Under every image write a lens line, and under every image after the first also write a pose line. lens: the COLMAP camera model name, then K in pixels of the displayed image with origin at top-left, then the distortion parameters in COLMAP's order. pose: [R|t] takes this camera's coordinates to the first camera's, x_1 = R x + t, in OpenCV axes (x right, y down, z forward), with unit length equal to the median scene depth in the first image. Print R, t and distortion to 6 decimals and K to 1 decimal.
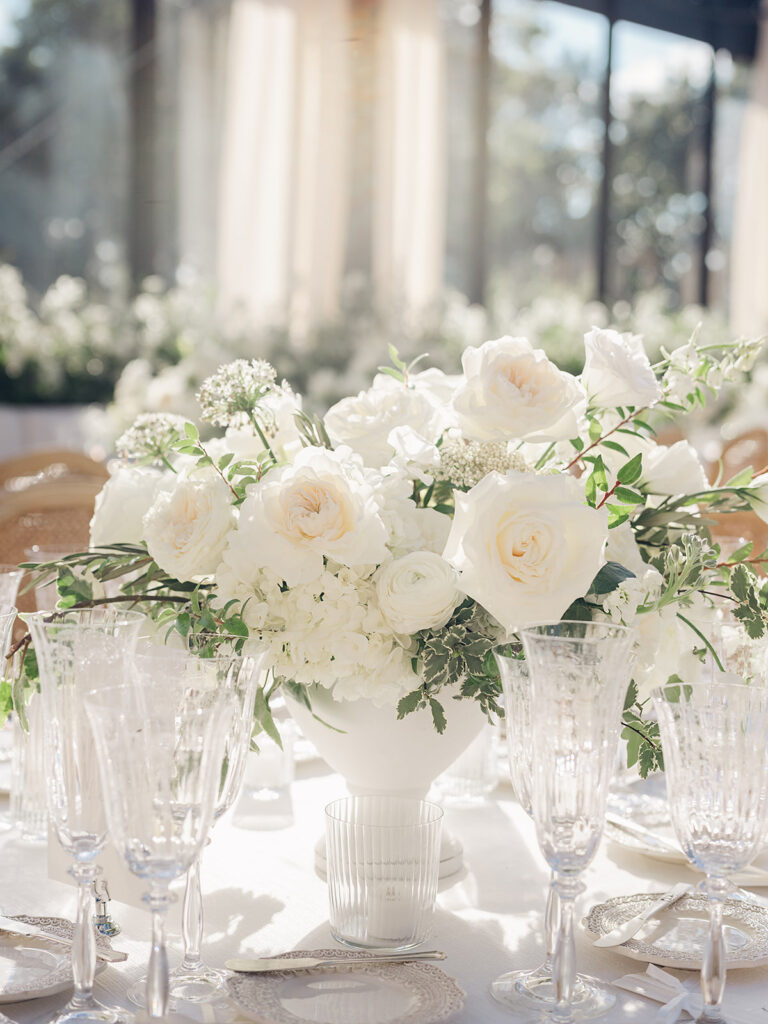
lens RADIAL K [[1493.2, 0, 384.0], [0, 1493.2, 512.0], [0, 0, 1]] dist [-0.008838, 0.004297]
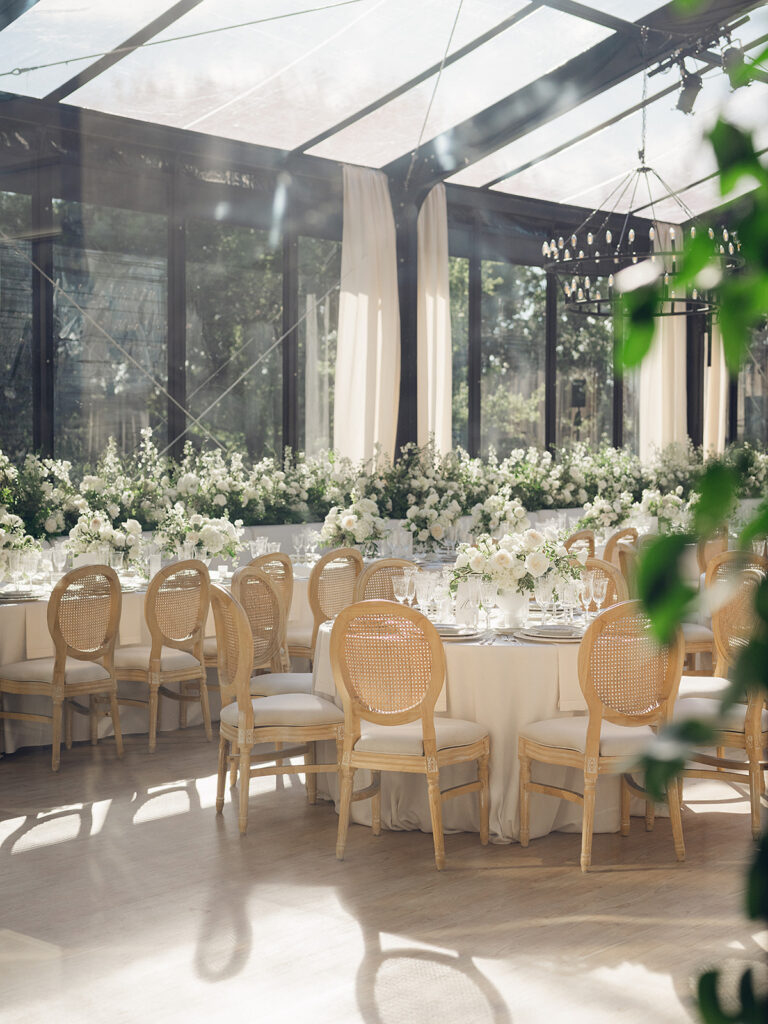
lens RADIAL K [[1493.2, 0, 384.0], [0, 1493.2, 512.0], [0, 0, 1]] dist [-0.008838, 0.004297]
pose [[0.999418, -0.016957, 0.029586, -0.665931], [0.018674, 0.998098, -0.058756, 0.146536], [-0.028533, 0.059275, 0.997834, -4.804050]]
